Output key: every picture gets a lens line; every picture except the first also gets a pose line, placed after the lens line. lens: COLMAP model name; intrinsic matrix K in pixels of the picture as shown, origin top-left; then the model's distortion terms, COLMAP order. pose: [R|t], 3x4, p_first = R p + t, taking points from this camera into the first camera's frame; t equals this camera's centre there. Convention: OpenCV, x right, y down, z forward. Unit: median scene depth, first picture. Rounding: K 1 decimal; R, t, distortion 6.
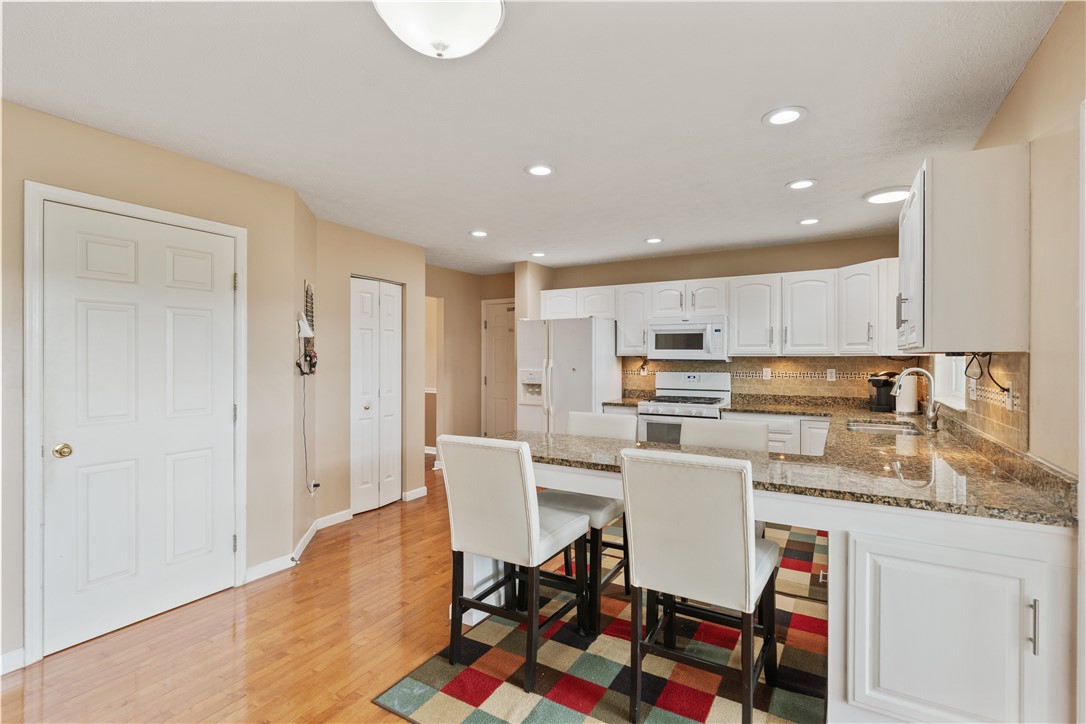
lens RADIAL K [[503.9, 0, 547.0], [0, 503.9, 358.6], [0, 0, 1]] dist [-0.000303, -0.000305]
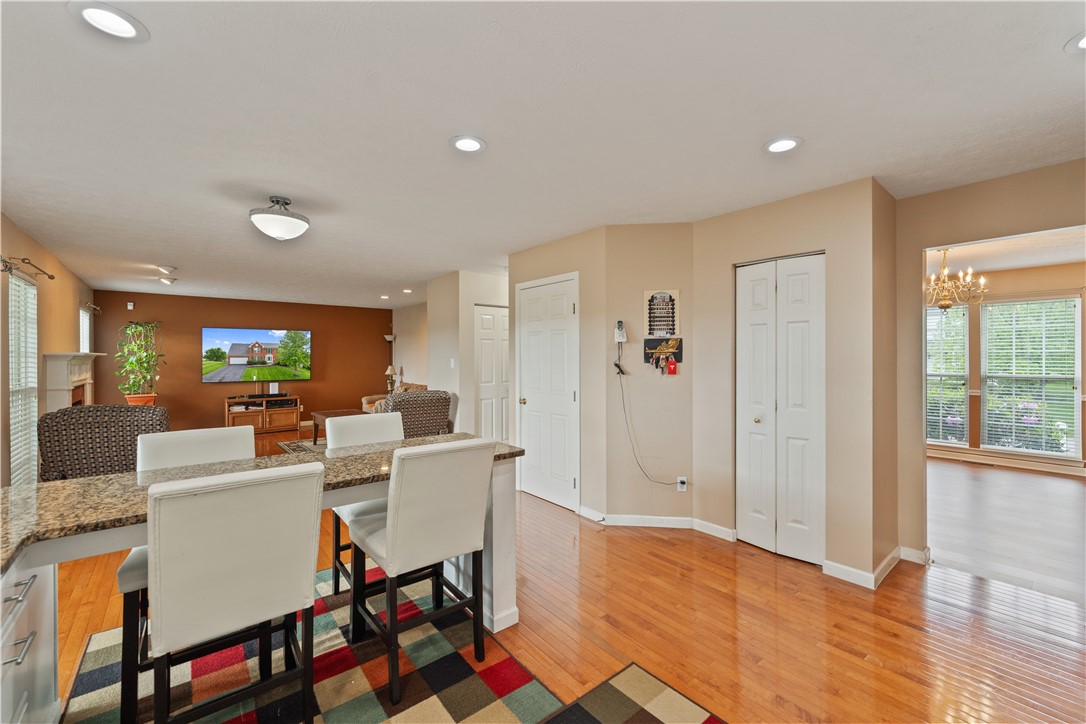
lens RADIAL K [[443.2, 0, 545.2], [0, 443.2, 357.5], [0, 0, 1]] dist [-0.001560, -0.000043]
pose [[-0.338712, 0.001800, -0.940888, 0.401193], [0.000421, 0.999998, 0.001761, -0.005960], [0.940890, 0.000200, -0.338713, 0.844075]]
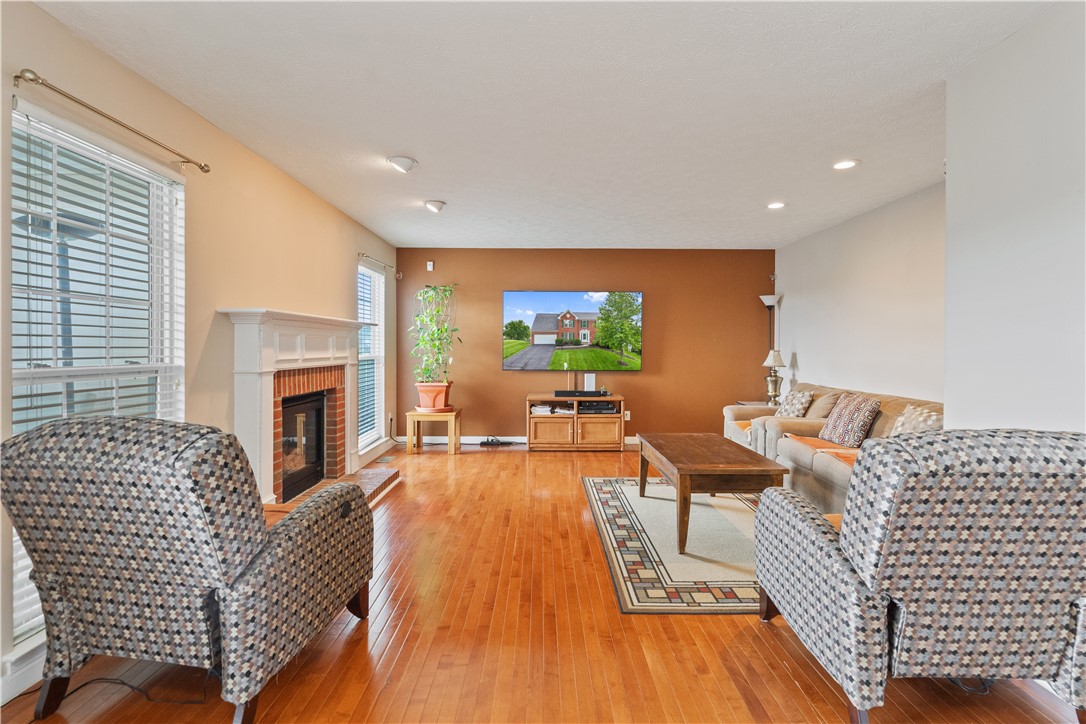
lens RADIAL K [[513.0, 0, 548.0], [0, 513.0, 349.9], [0, 0, 1]] dist [-0.002369, -0.000099]
pose [[-0.858864, -0.002260, -0.512199, -0.121918], [-0.006598, 0.999956, 0.006651, 0.028140], [0.512161, 0.009092, -0.858841, 0.309335]]
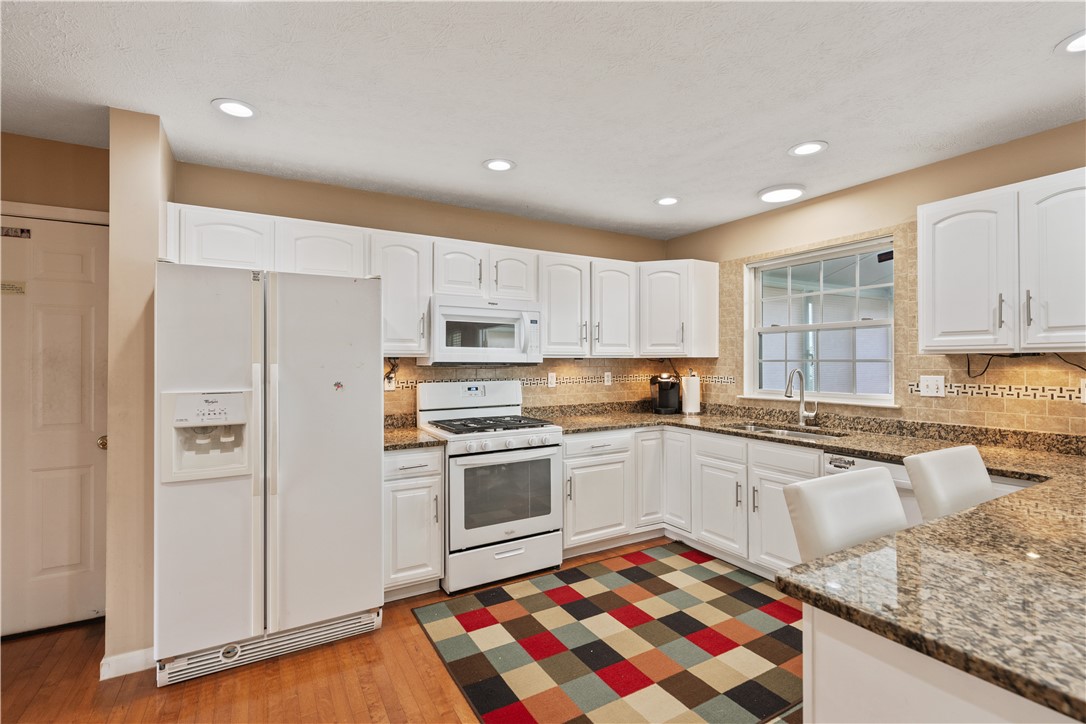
lens RADIAL K [[503.9, 0, 547.0], [0, 503.9, 358.6], [0, 0, 1]] dist [-0.000303, -0.000305]
pose [[0.486917, 0.001712, 0.873447, -0.279012], [0.005371, 0.999973, -0.004954, 0.000266], [-0.873432, 0.007104, 0.486895, 0.641200]]
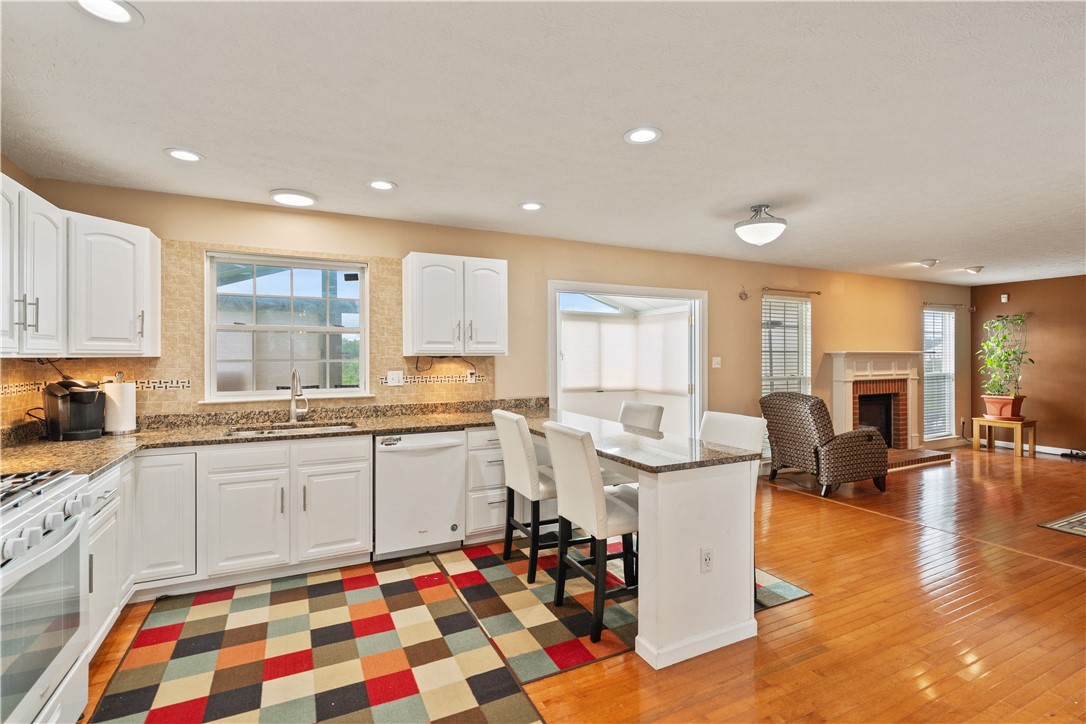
lens RADIAL K [[503.9, 0, 547.0], [0, 503.9, 358.6], [0, 0, 1]] dist [-0.000303, -0.000305]
pose [[-0.838280, -0.002166, 0.545236, -0.205500], [0.001791, 0.999976, 0.006726, -0.005828], [-0.545237, 0.006615, -0.838256, 1.091508]]
